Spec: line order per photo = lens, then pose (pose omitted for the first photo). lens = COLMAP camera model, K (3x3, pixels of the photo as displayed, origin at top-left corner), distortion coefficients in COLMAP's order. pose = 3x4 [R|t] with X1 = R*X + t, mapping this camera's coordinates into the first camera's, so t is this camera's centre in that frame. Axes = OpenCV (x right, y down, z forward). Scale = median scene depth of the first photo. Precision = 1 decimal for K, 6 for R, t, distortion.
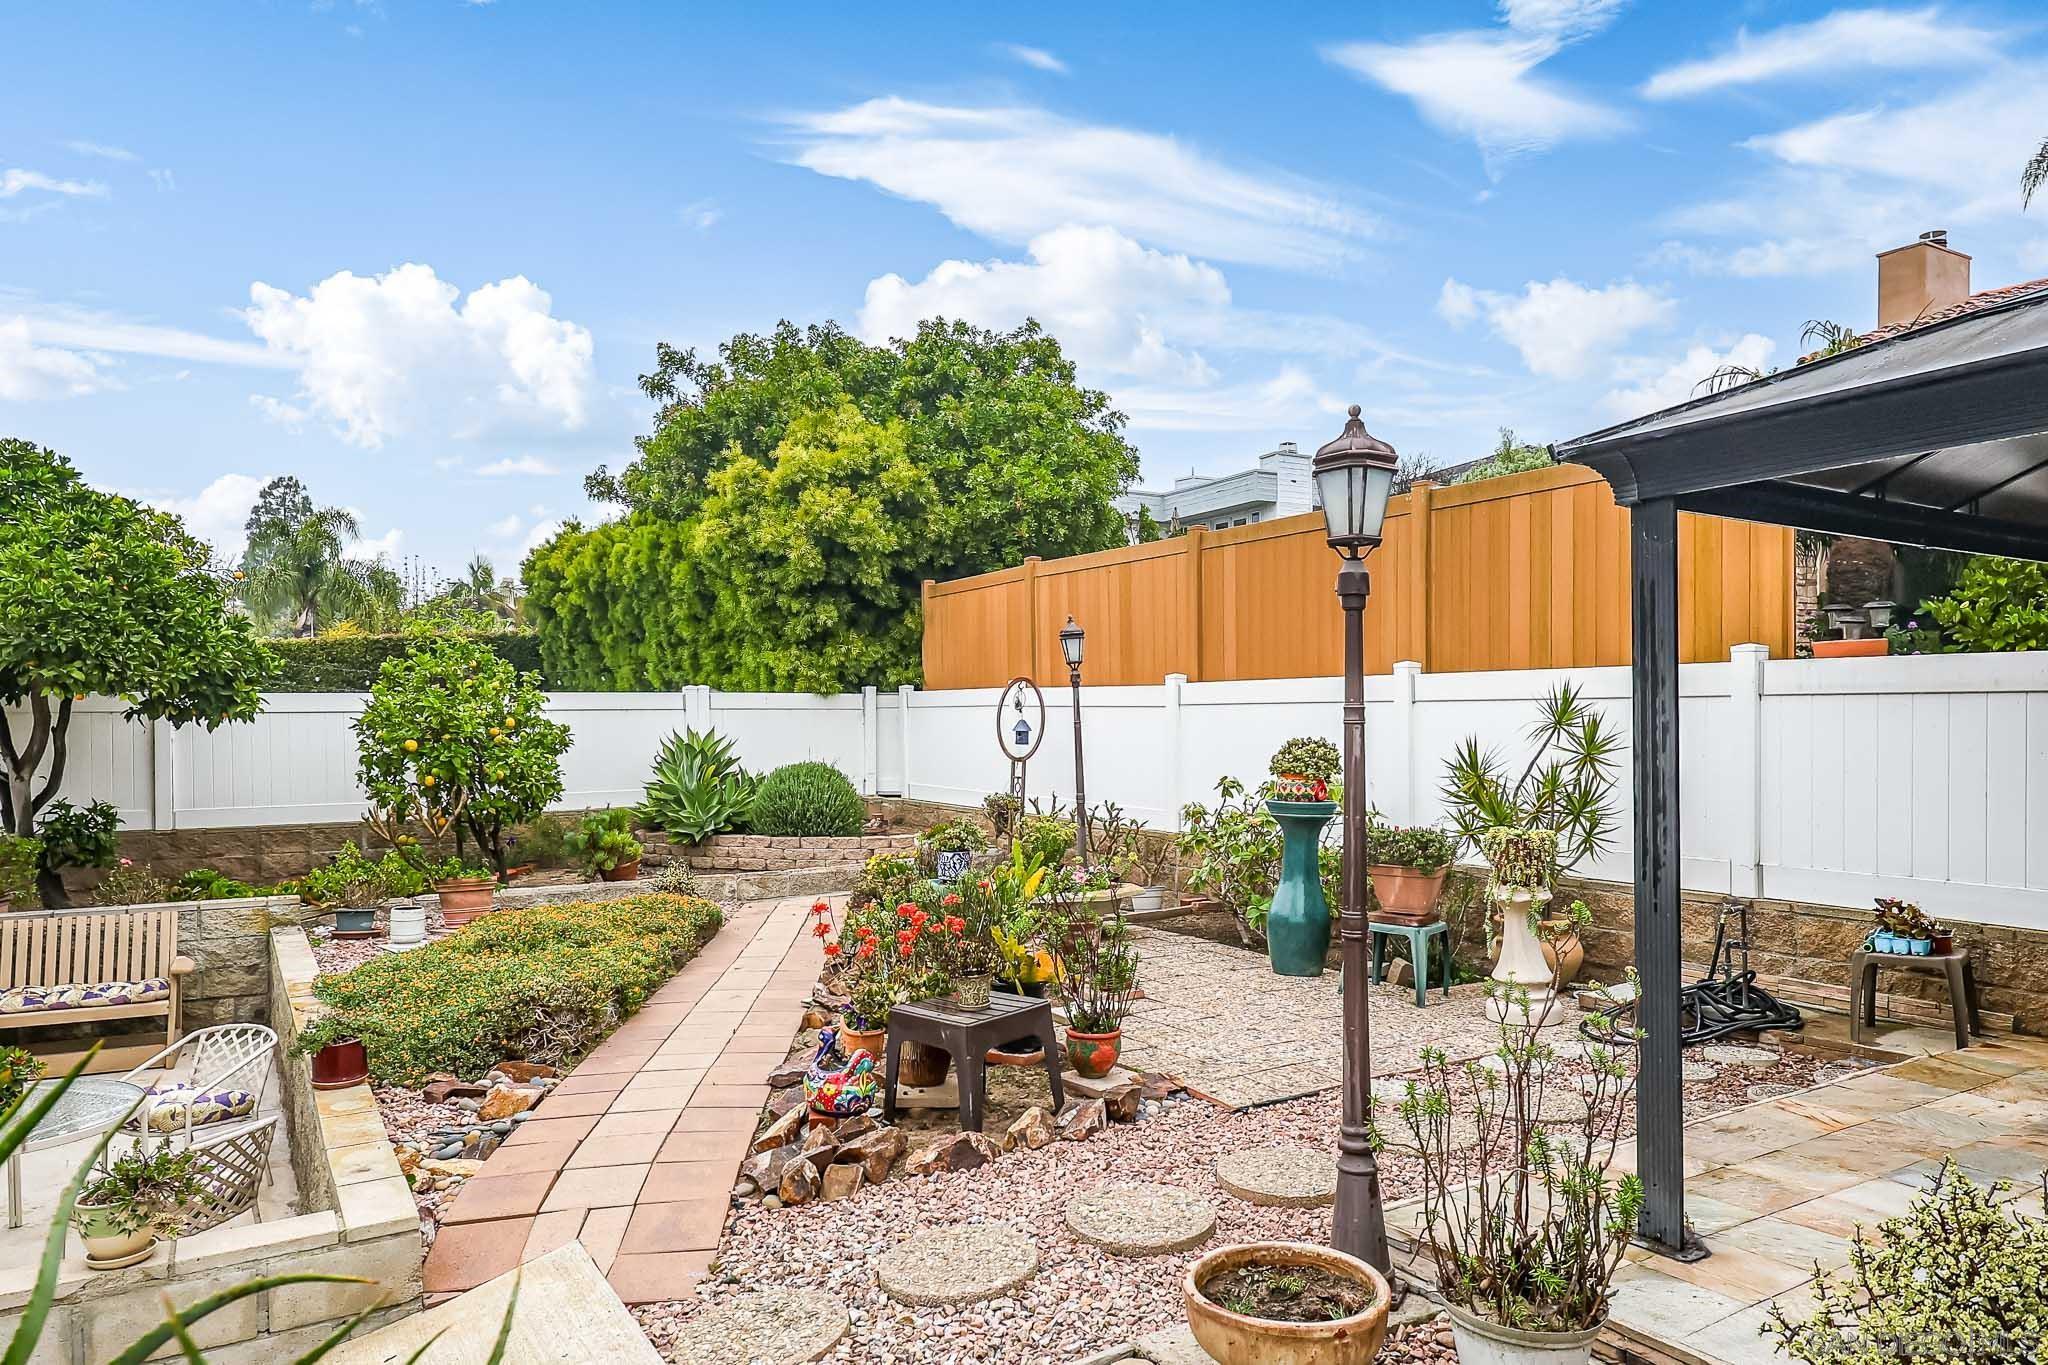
lens RADIAL K [[1343.0, 0, 1027.4], [0, 1343.0, 739.3], [0, 0, 1]] dist [-0.002340, -0.001546]
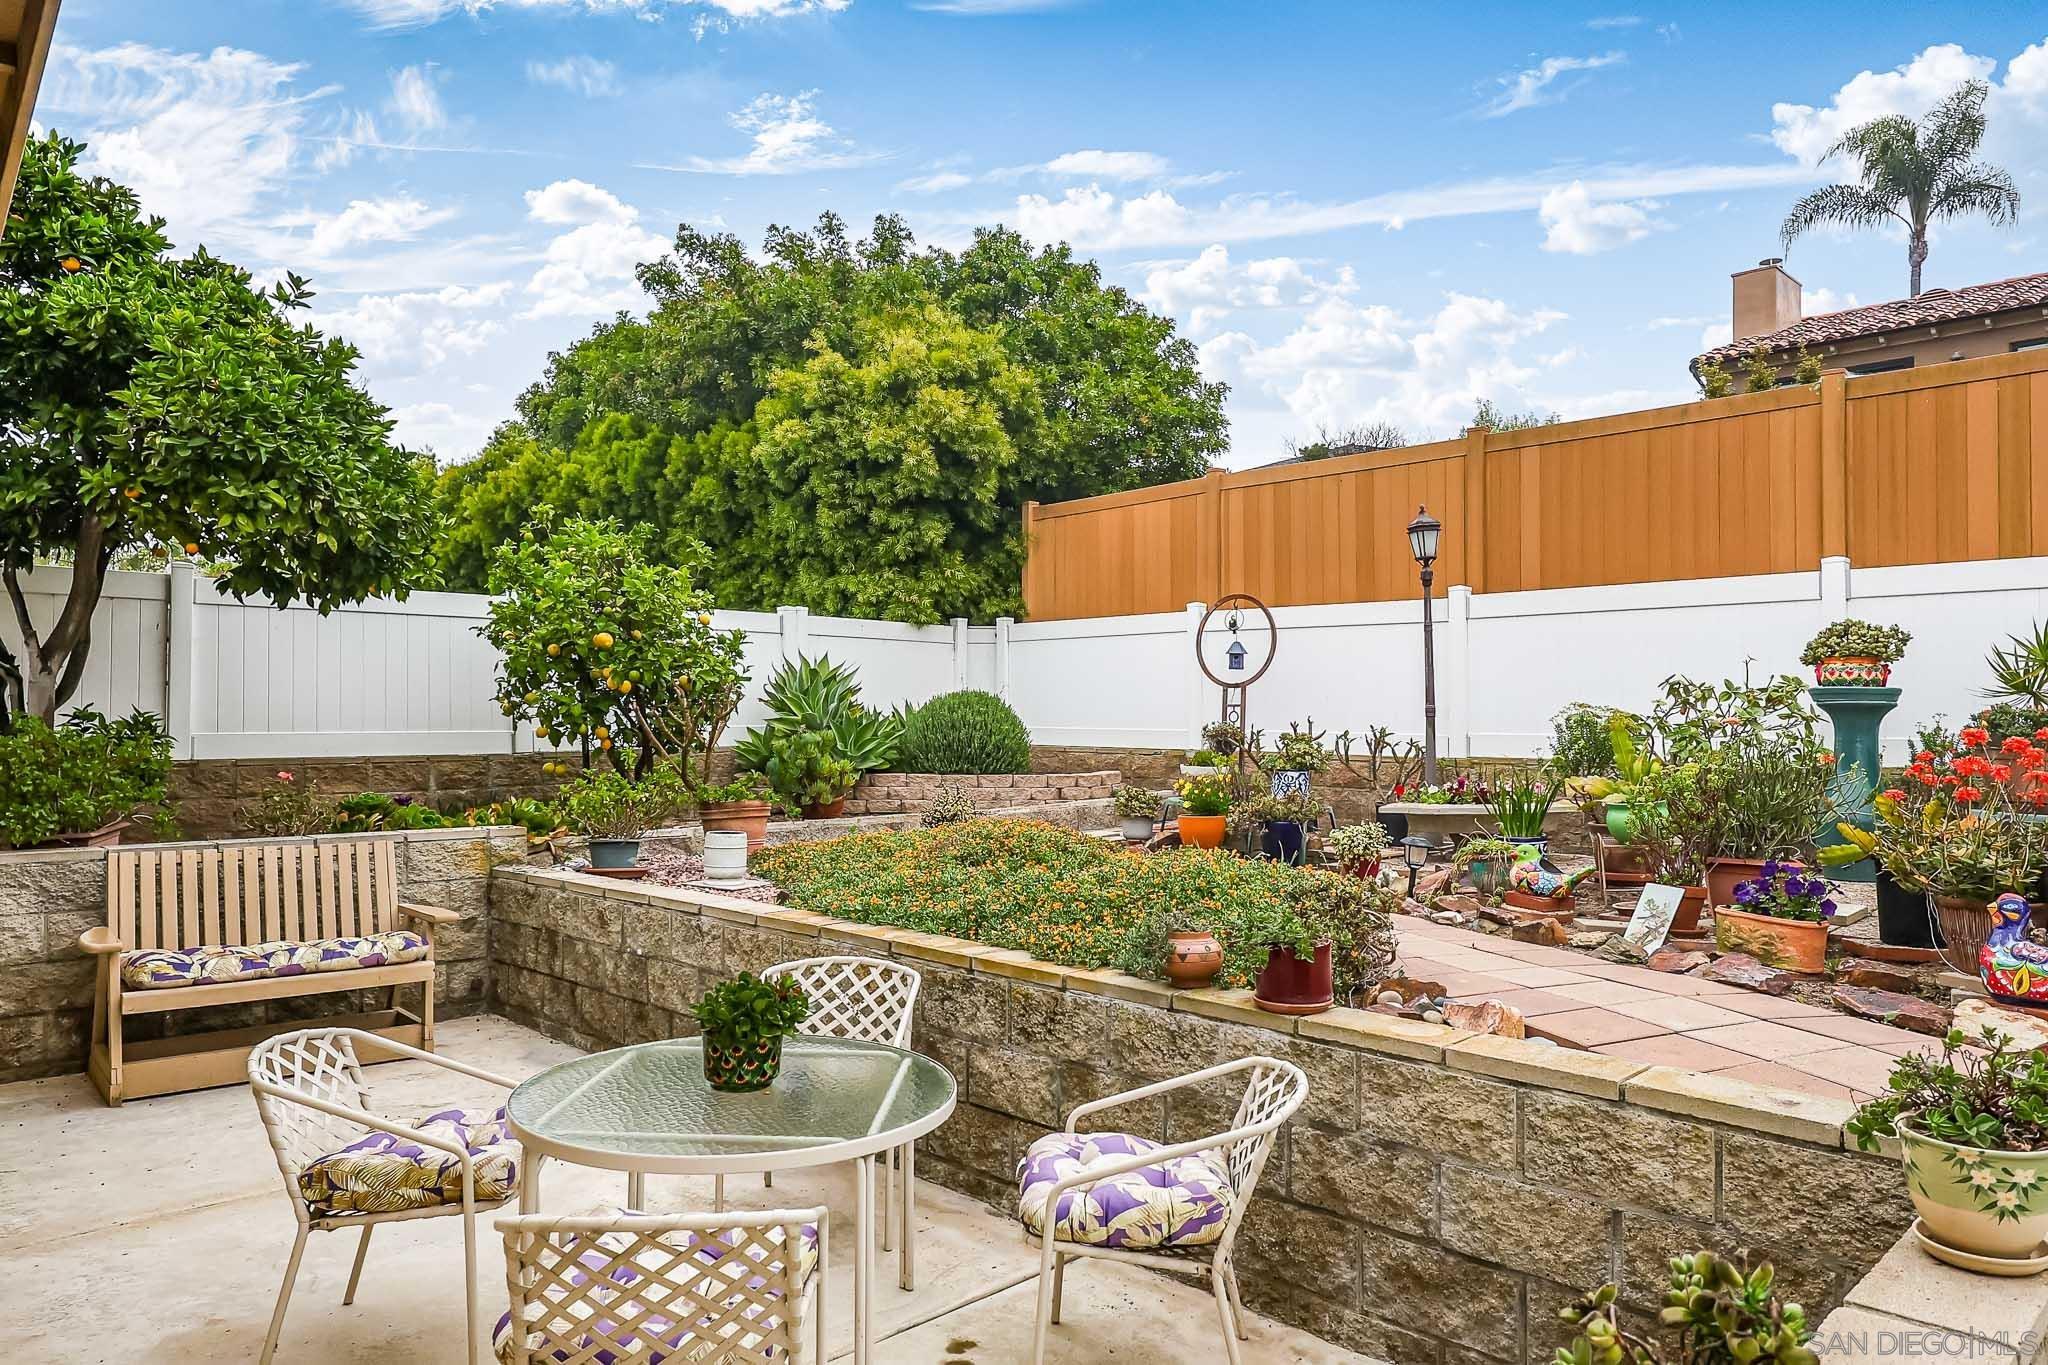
lens RADIAL K [[1327.7, 0, 1033.6], [0, 1327.7, 697.9], [0, 0, 1]] dist [0.001694, 0.000032]
pose [[0.971904, 0.013162, 0.235010, -0.296667], [-0.004866, 0.999345, -0.035849, 0.047812], [-0.235328, 0.033698, 0.971332, 0.145799]]
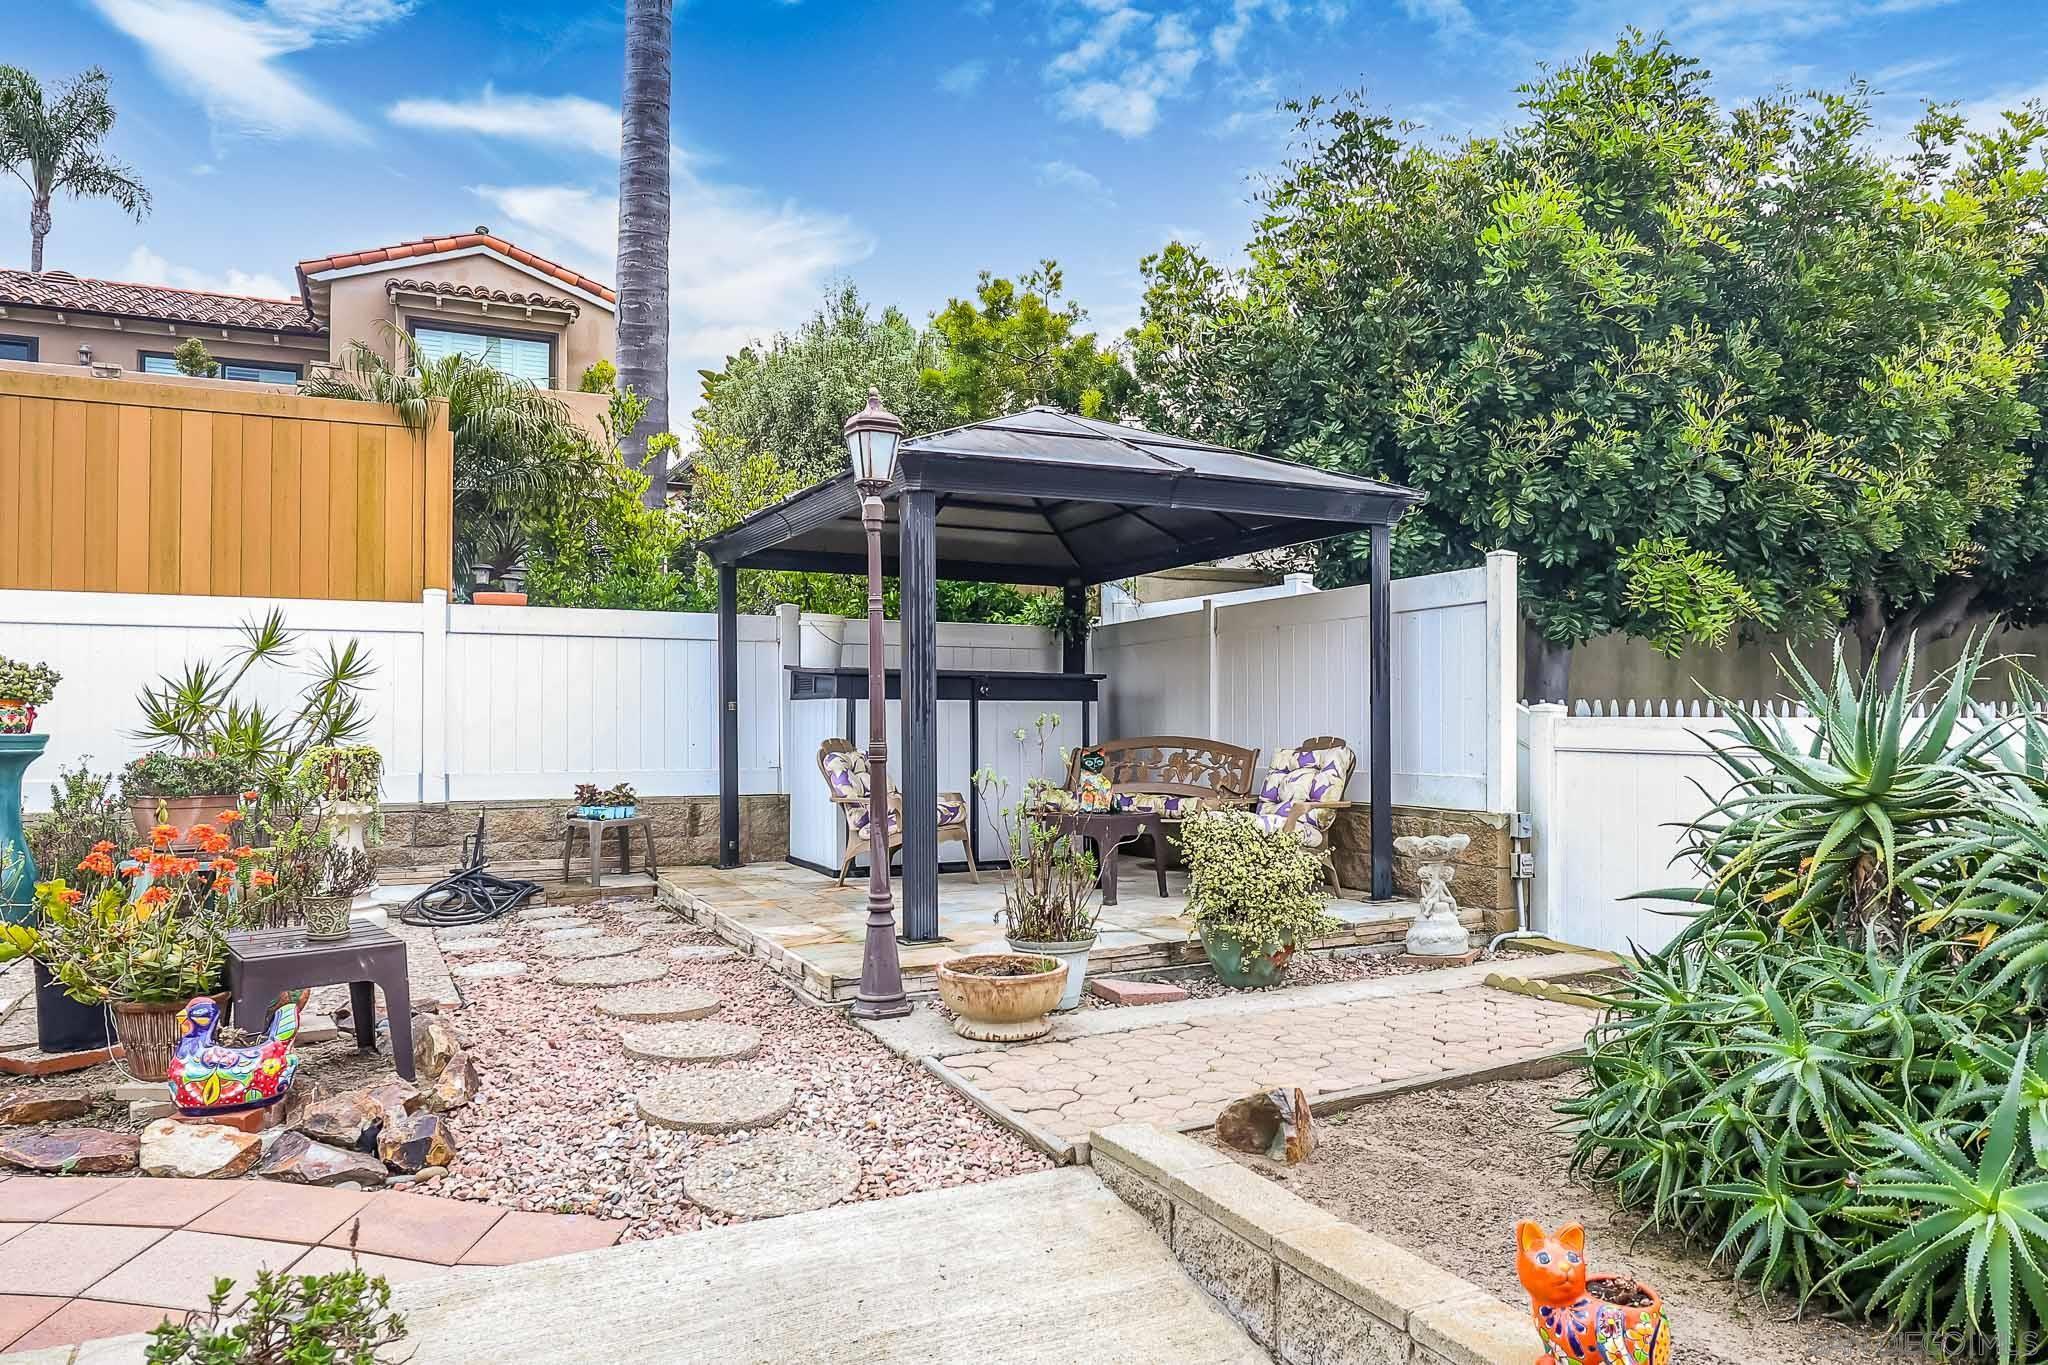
lens RADIAL K [[1327.7, 0, 1033.6], [0, 1327.7, 697.9], [0, 0, 1]] dist [0.001694, 0.000032]
pose [[0.089974, 0.013920, 0.995847, -0.283396], [0.009207, 0.999848, -0.014808, 0.023003], [-0.995902, 0.010501, 0.089832, 0.178208]]
